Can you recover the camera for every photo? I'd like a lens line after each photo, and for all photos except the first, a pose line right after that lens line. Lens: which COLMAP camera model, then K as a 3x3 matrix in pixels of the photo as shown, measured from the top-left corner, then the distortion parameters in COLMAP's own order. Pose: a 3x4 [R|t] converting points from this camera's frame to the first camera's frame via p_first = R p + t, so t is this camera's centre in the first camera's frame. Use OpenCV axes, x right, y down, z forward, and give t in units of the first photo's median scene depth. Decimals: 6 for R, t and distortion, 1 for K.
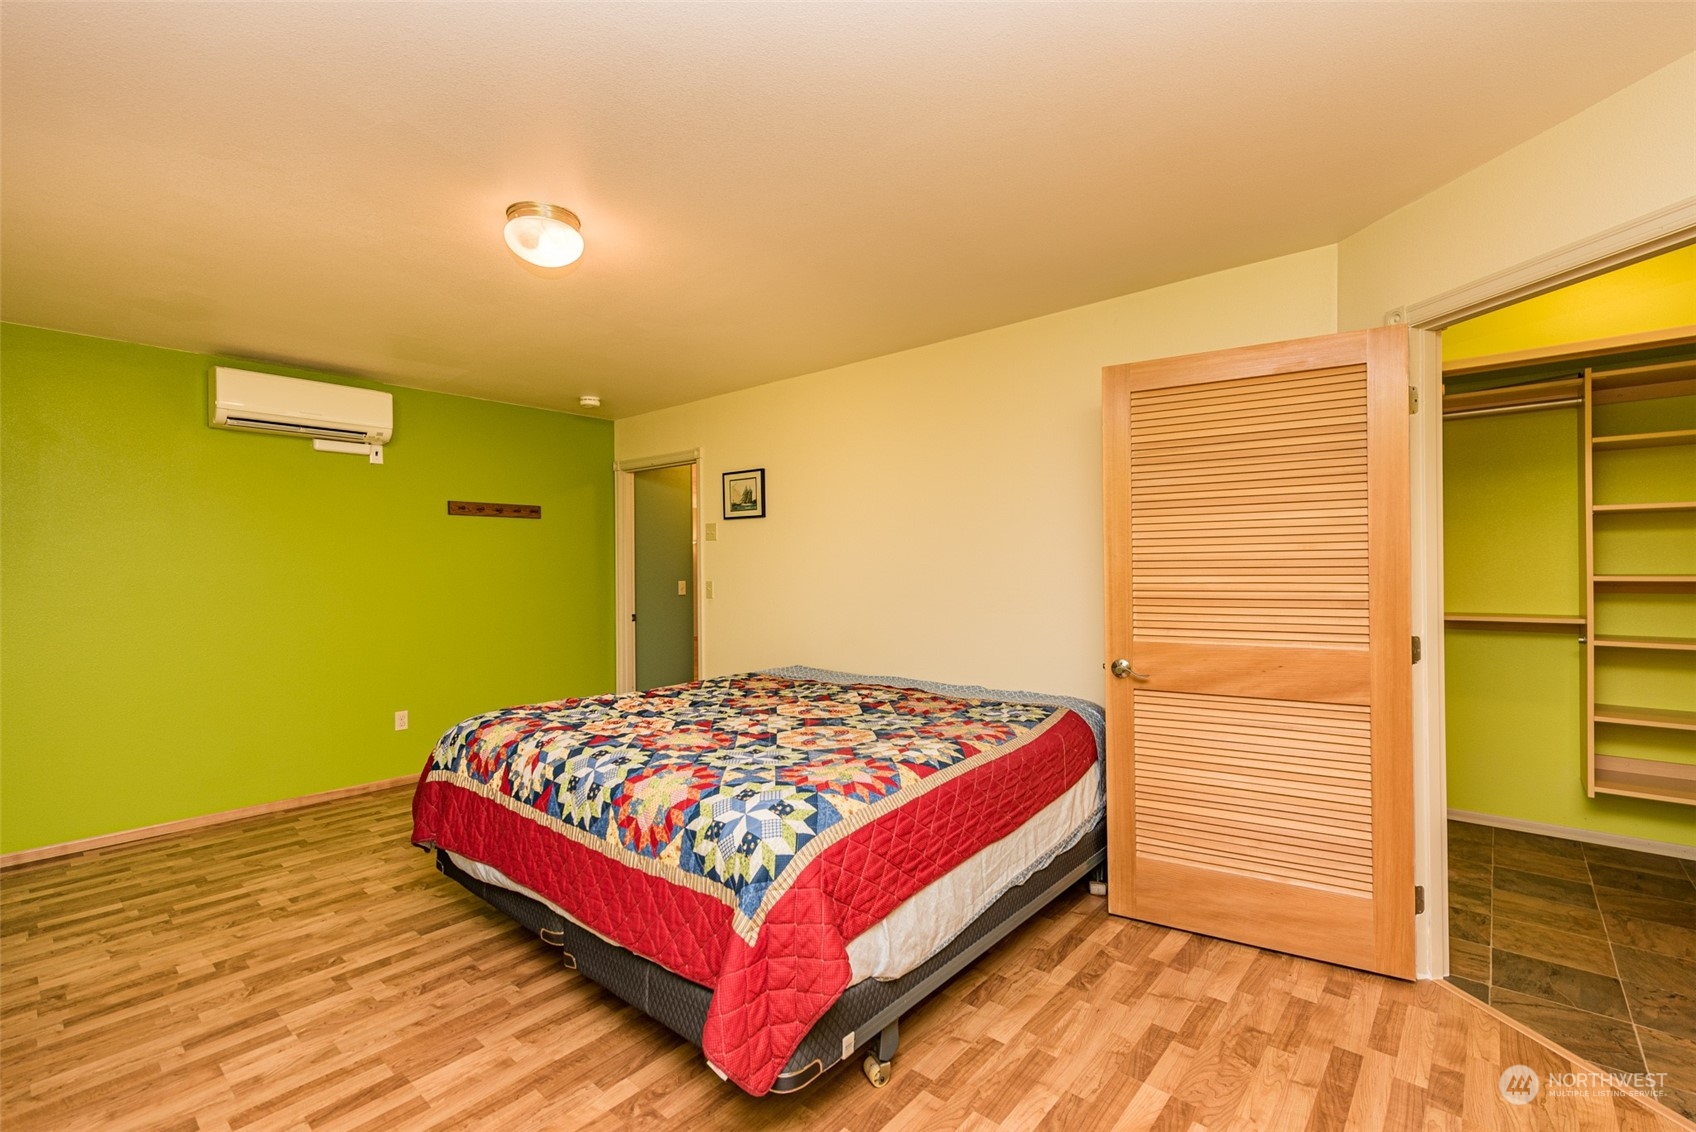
lens RADIAL K [[789.4, 0, 917.6], [0, 789.4, 563.5], [0, 0, 1]] dist [0.002039, -0.000197]
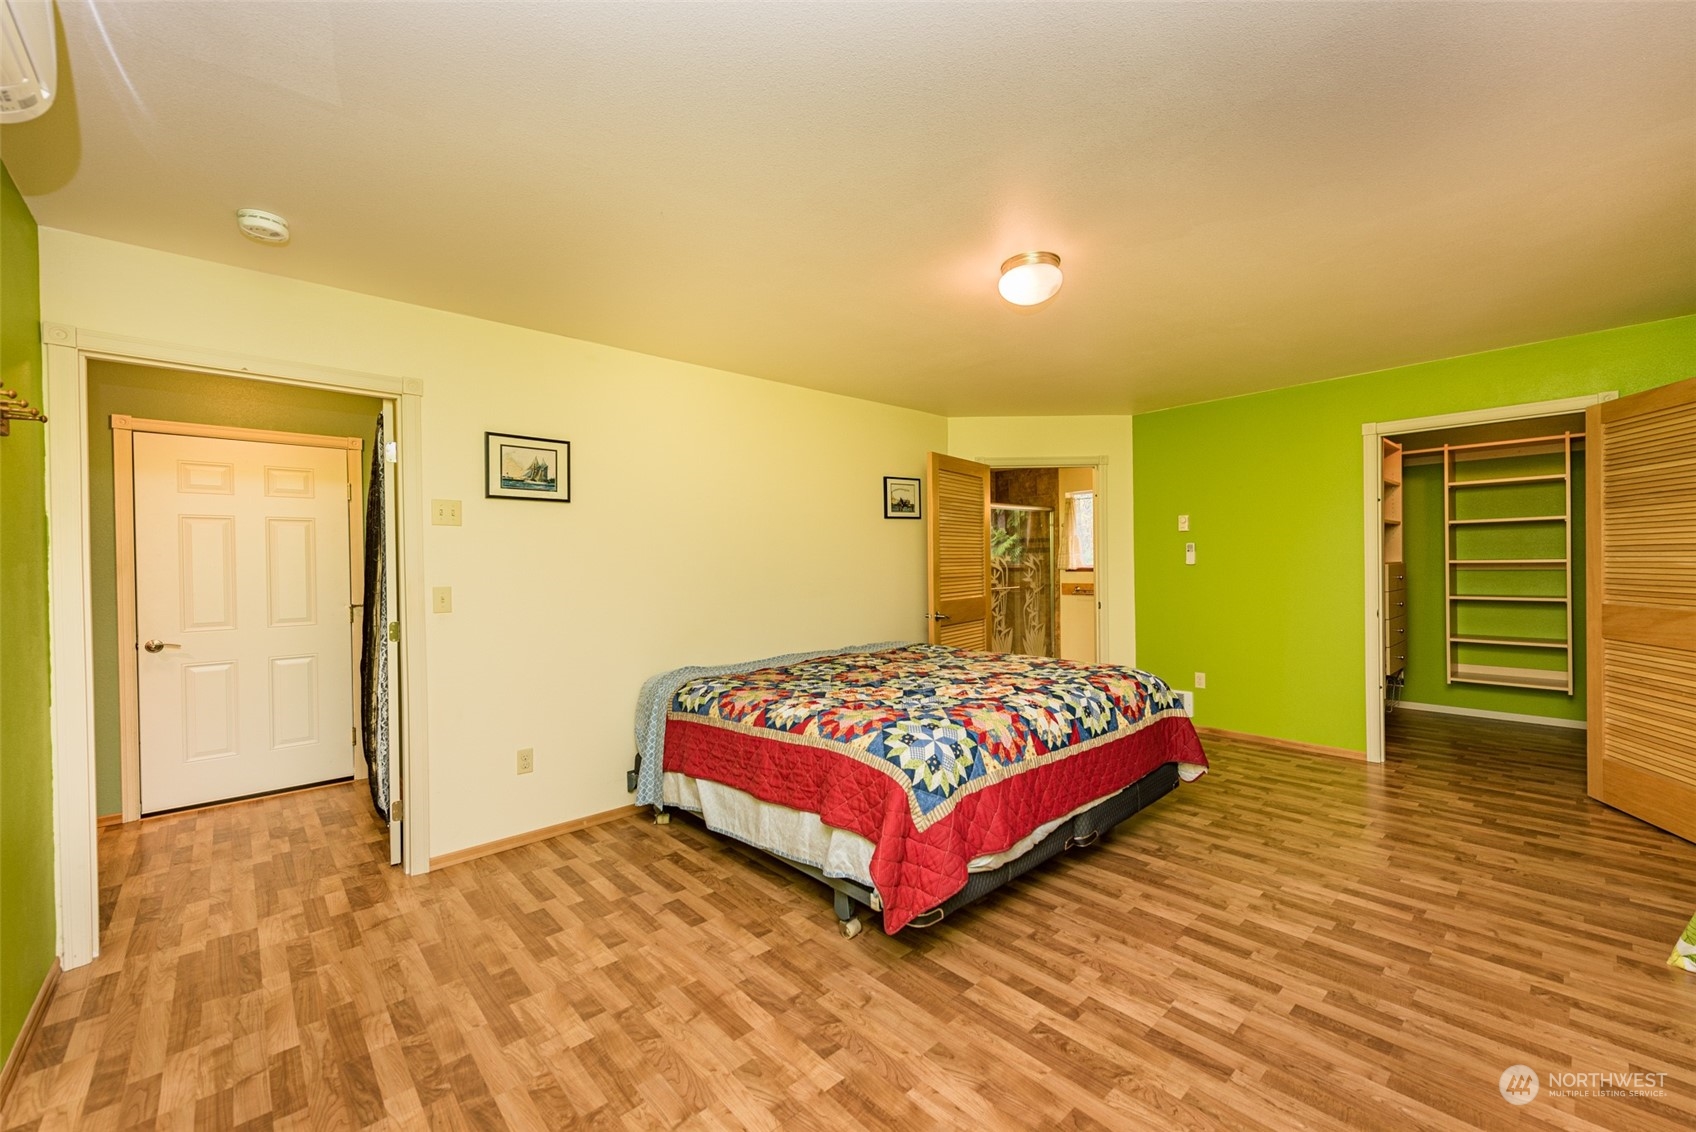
lens RADIAL K [[661.3, 0, 848.0], [0, 661.3, 566.0], [0, 0, 1]] dist [0.020235, -0.006611]
pose [[0.140174, -0.005384, 0.990112, -1.523950], [0.009126, 0.999950, 0.004146, 0.011629], [-0.990085, 0.008454, 0.140216, 1.150440]]
